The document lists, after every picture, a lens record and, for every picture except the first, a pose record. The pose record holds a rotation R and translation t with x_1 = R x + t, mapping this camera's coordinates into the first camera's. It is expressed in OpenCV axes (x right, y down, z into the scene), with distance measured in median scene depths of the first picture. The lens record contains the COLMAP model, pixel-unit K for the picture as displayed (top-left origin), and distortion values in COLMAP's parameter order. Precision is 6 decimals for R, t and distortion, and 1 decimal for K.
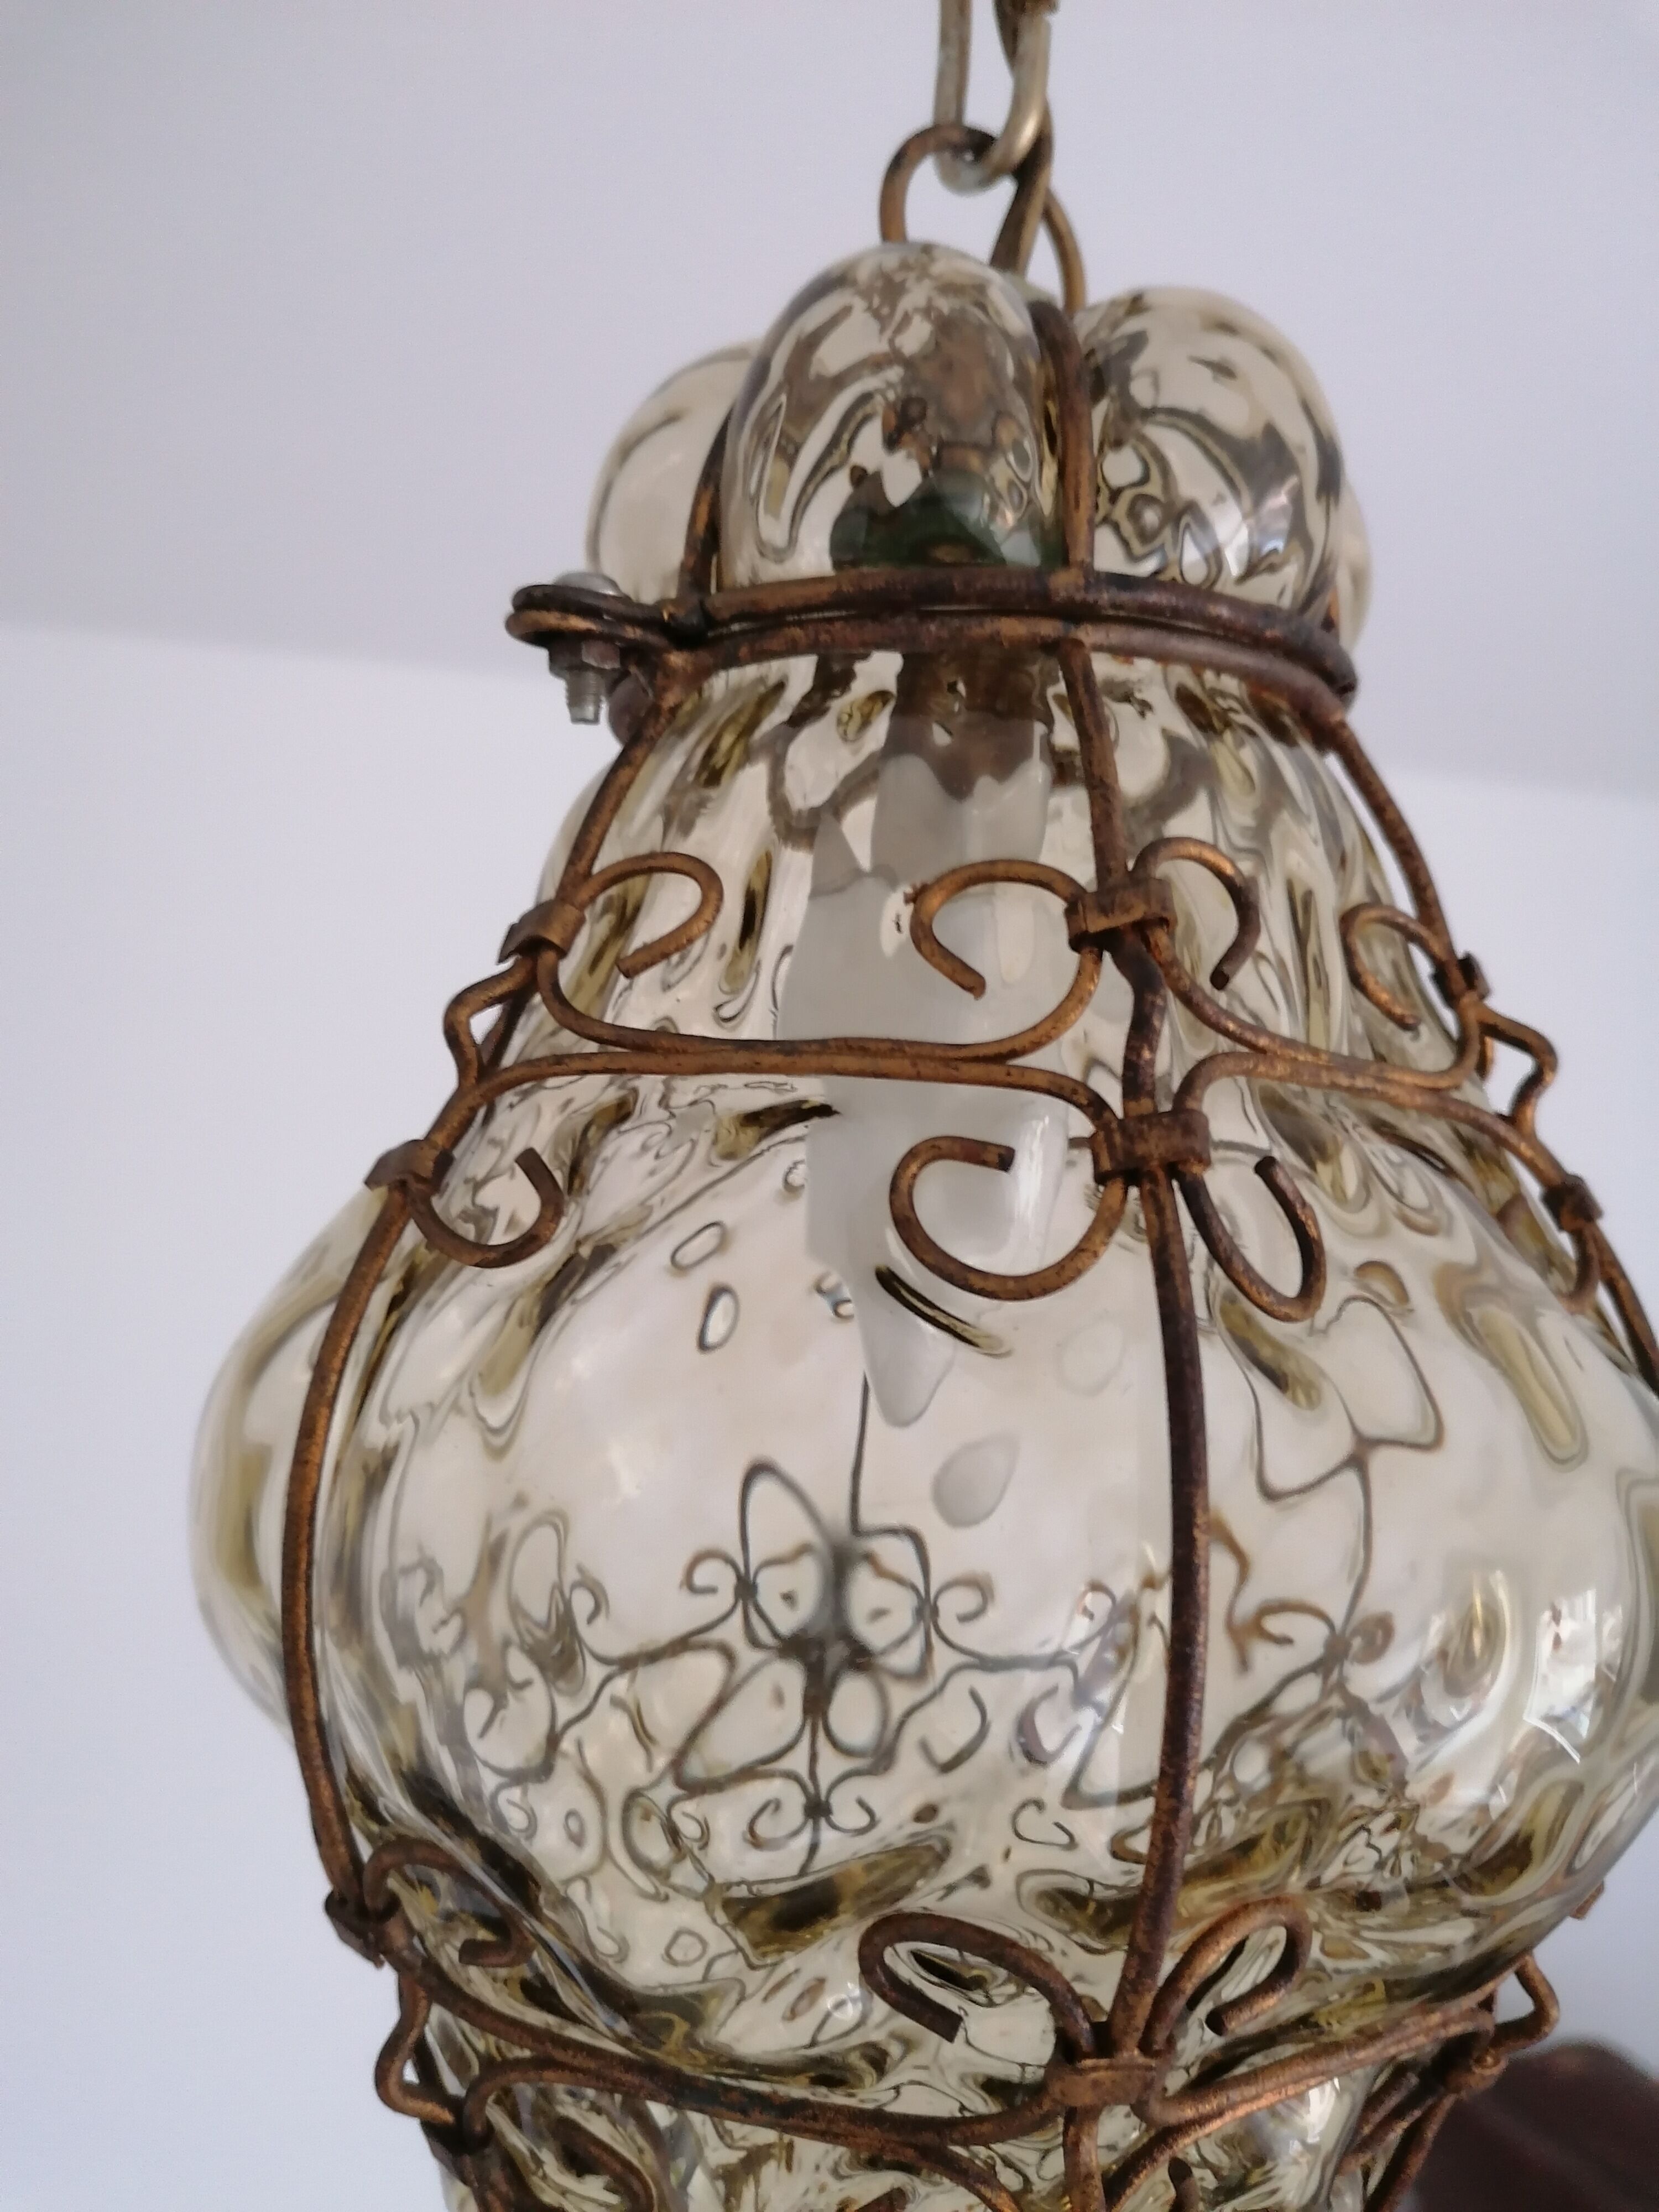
lens RADIAL K [[1702.2, 0, 863.8], [0, 1702.2, 1121.3], [0, 0, 1]] dist [0.063876, -0.080201]
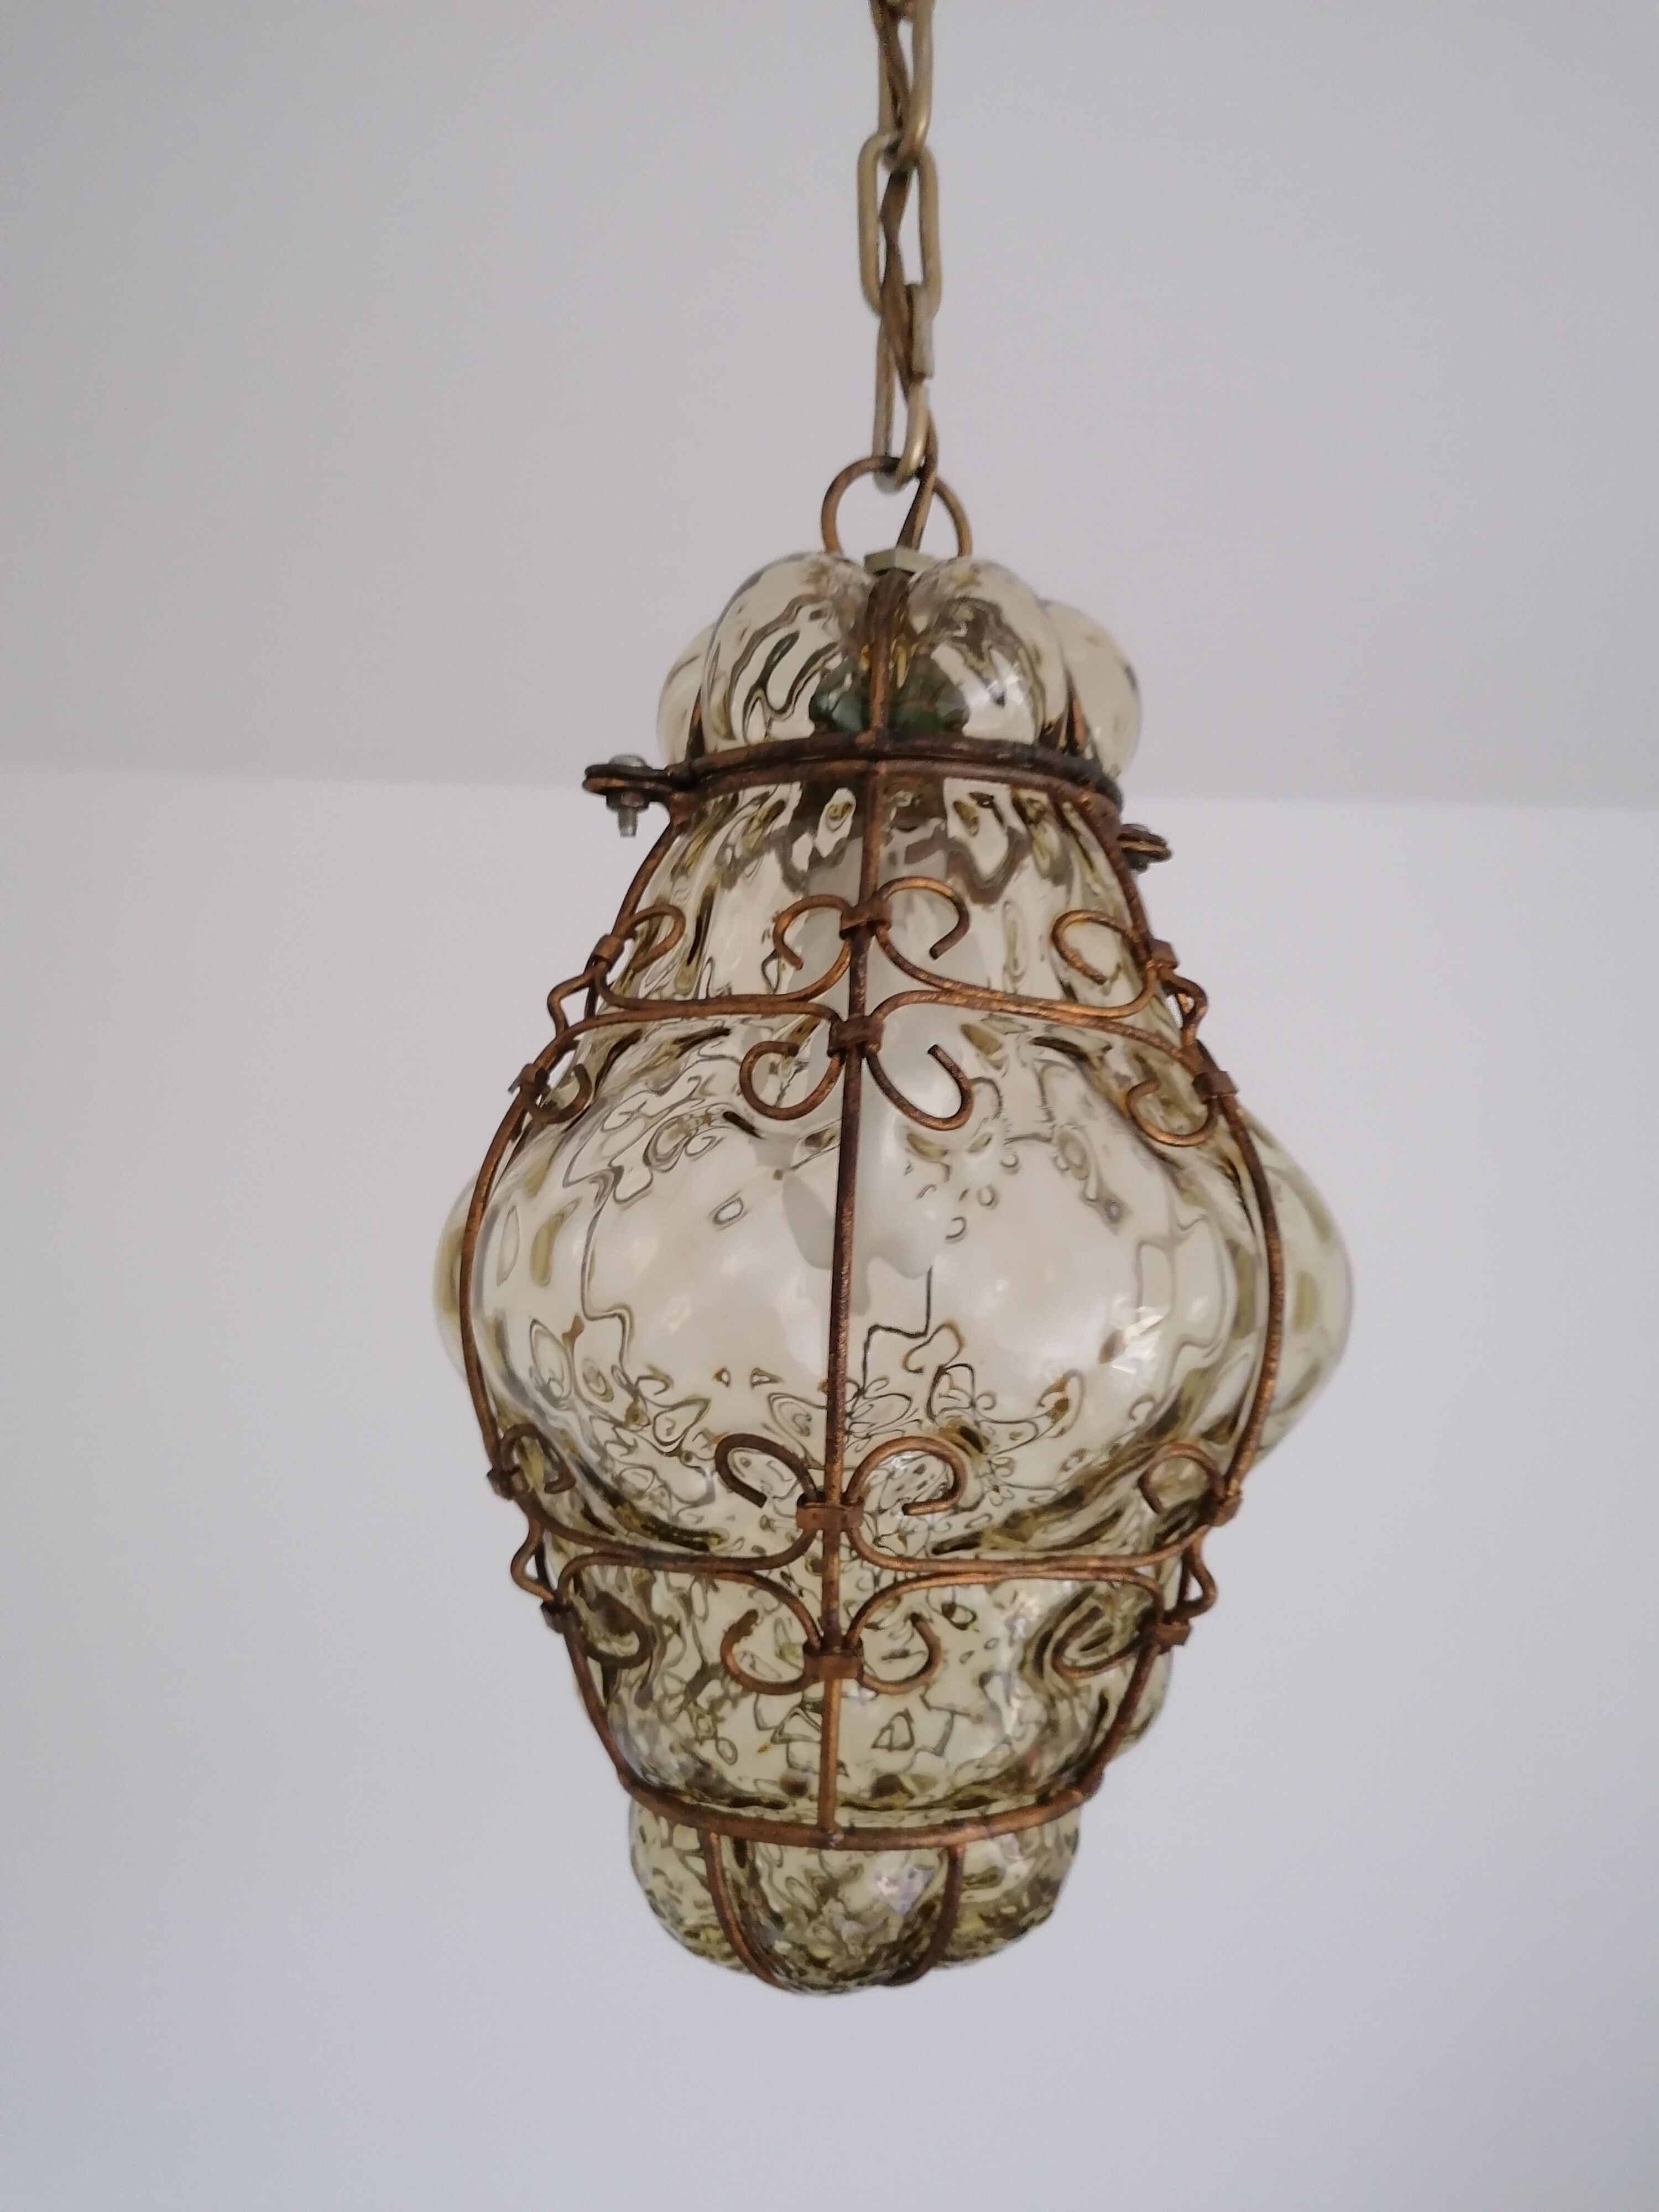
lens RADIAL K [[1702.2, 0, 844.9], [0, 1702.2, 1120.5], [0, 0, 1]] dist [0.063876, -0.080201]
pose [[0.968946, -0.029323, -0.245527, 0.504191], [0.016567, 0.998411, -0.053857, 0.170438], [0.246717, 0.048117, 0.967892, -0.682312]]
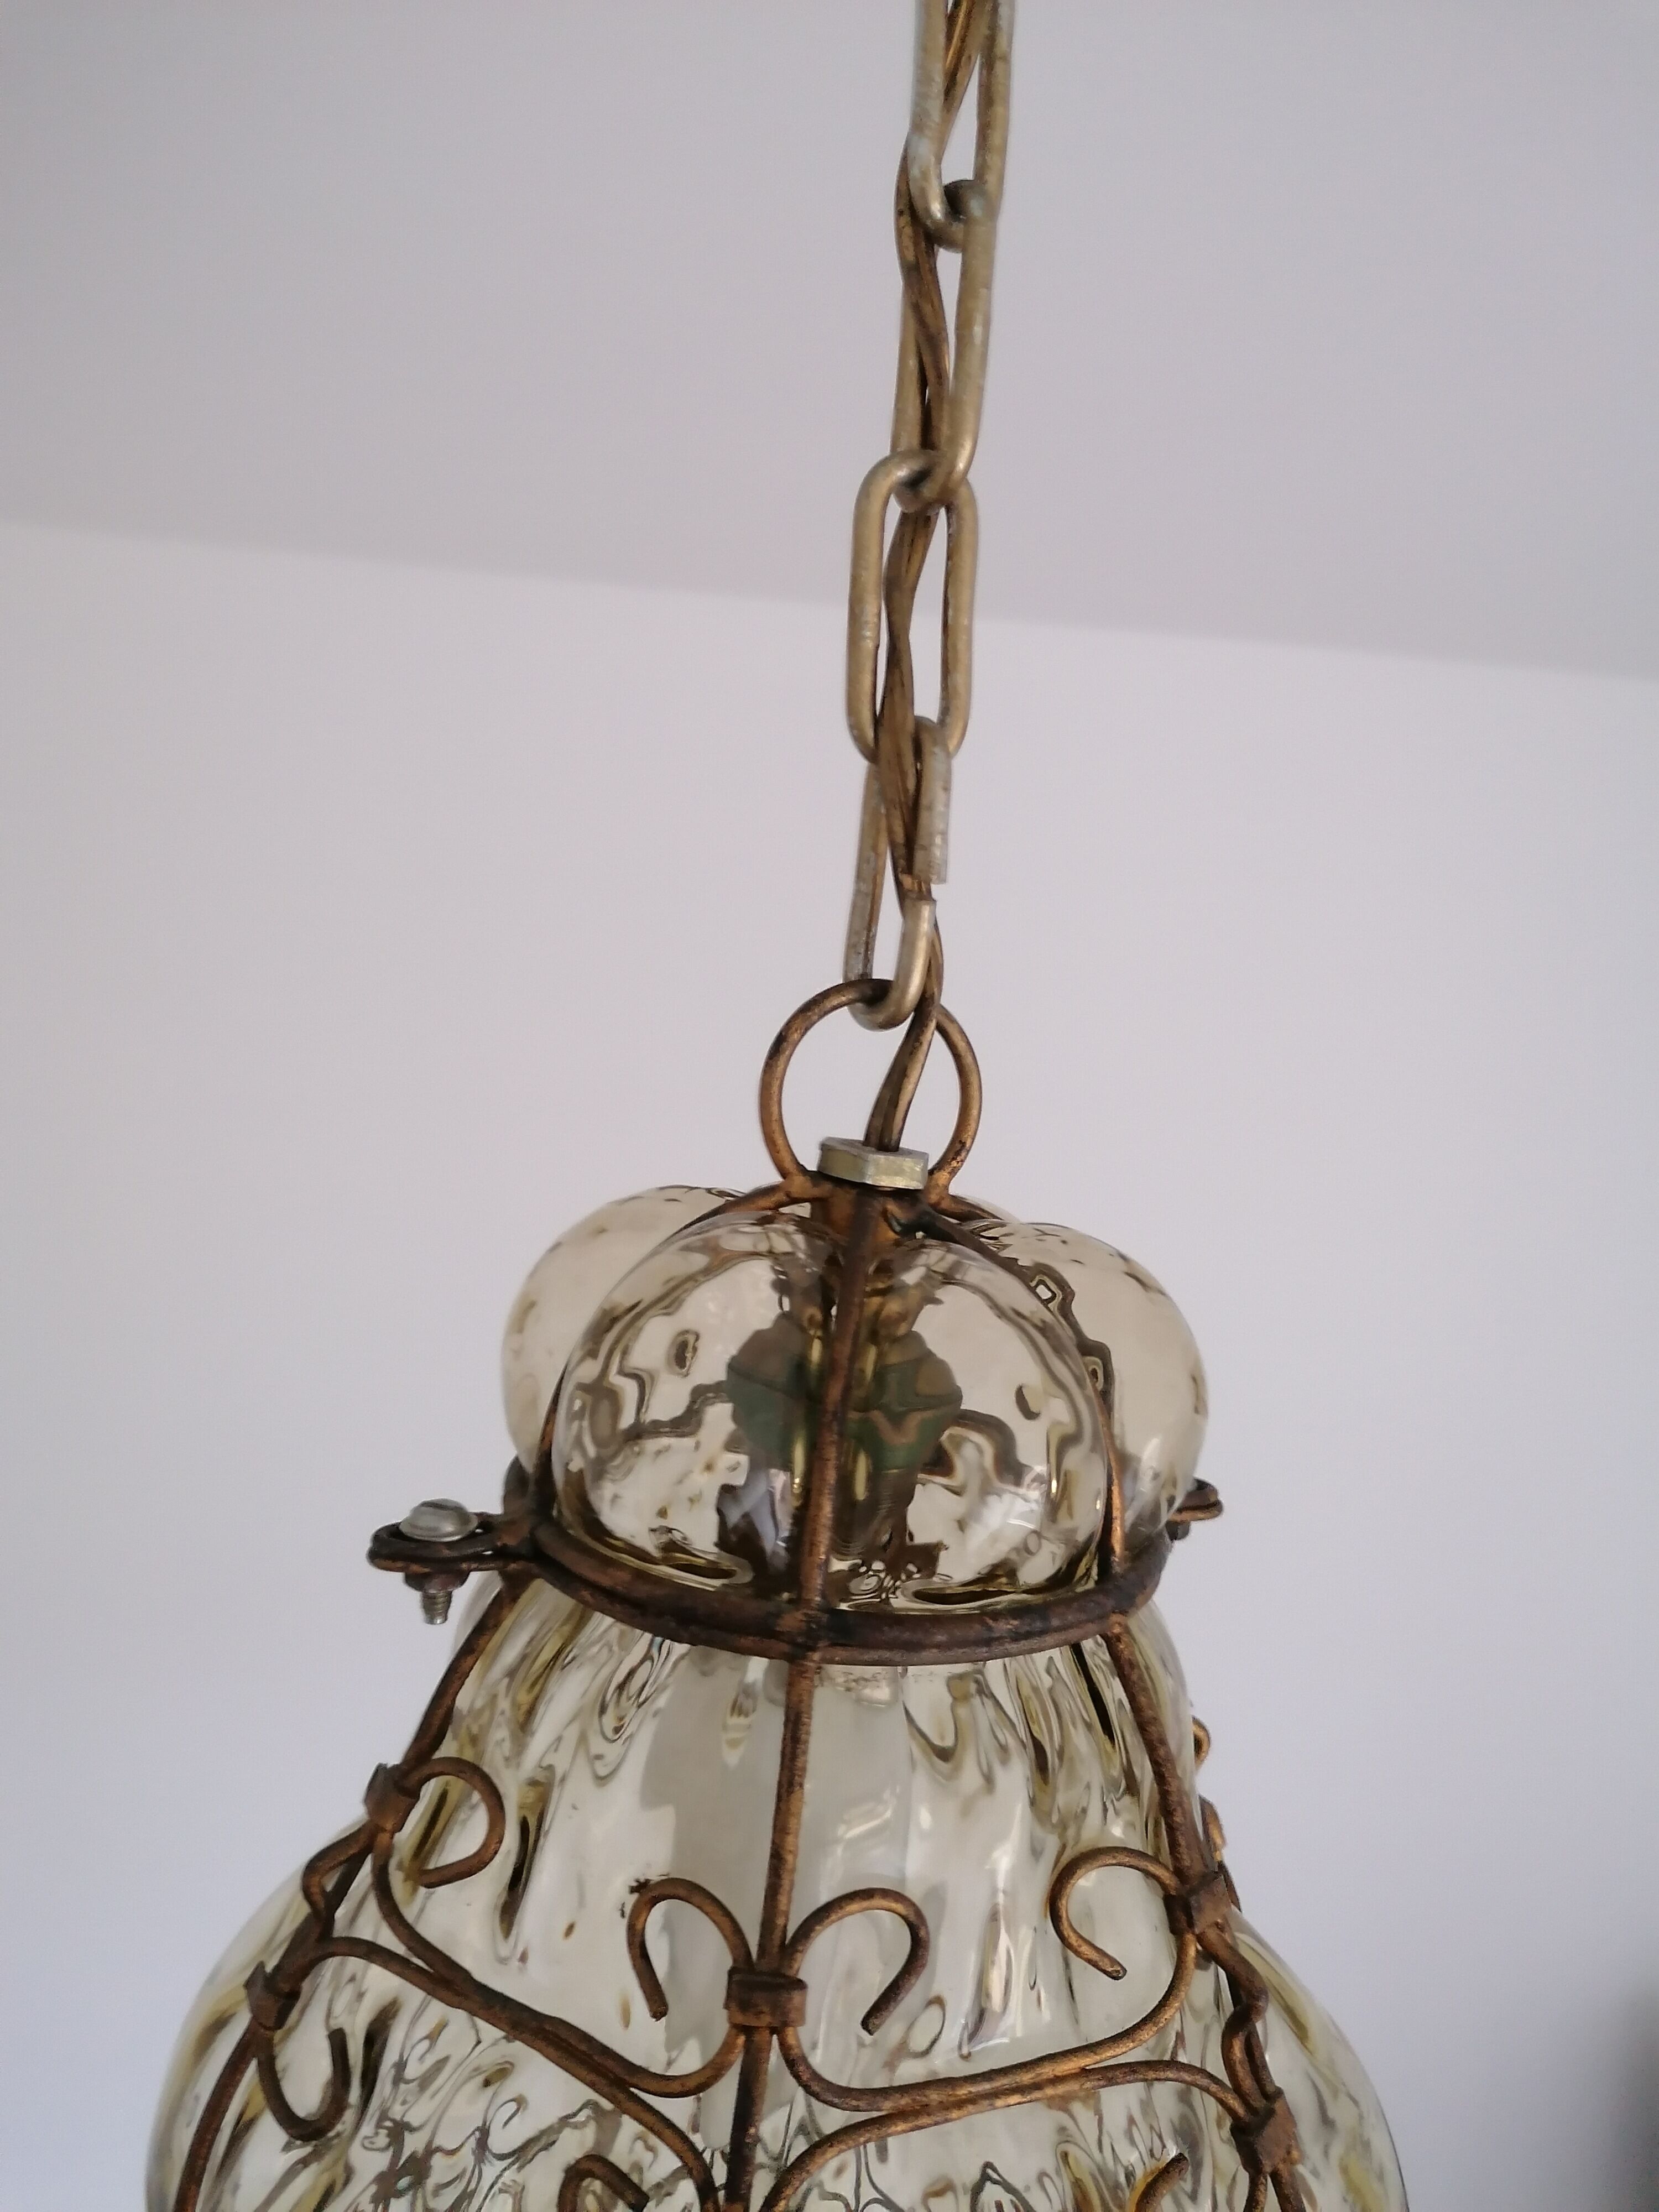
lens RADIAL K [[1702.2, 0, 824.1], [0, 1702.2, 1143.2], [0, 0, 1]] dist [0.063876, -0.080201]
pose [[0.970454, 0.080274, -0.227541, 0.361894], [-0.054336, 0.991519, 0.118057, -0.752609], [0.235088, -0.102205, 0.966586, -0.067063]]
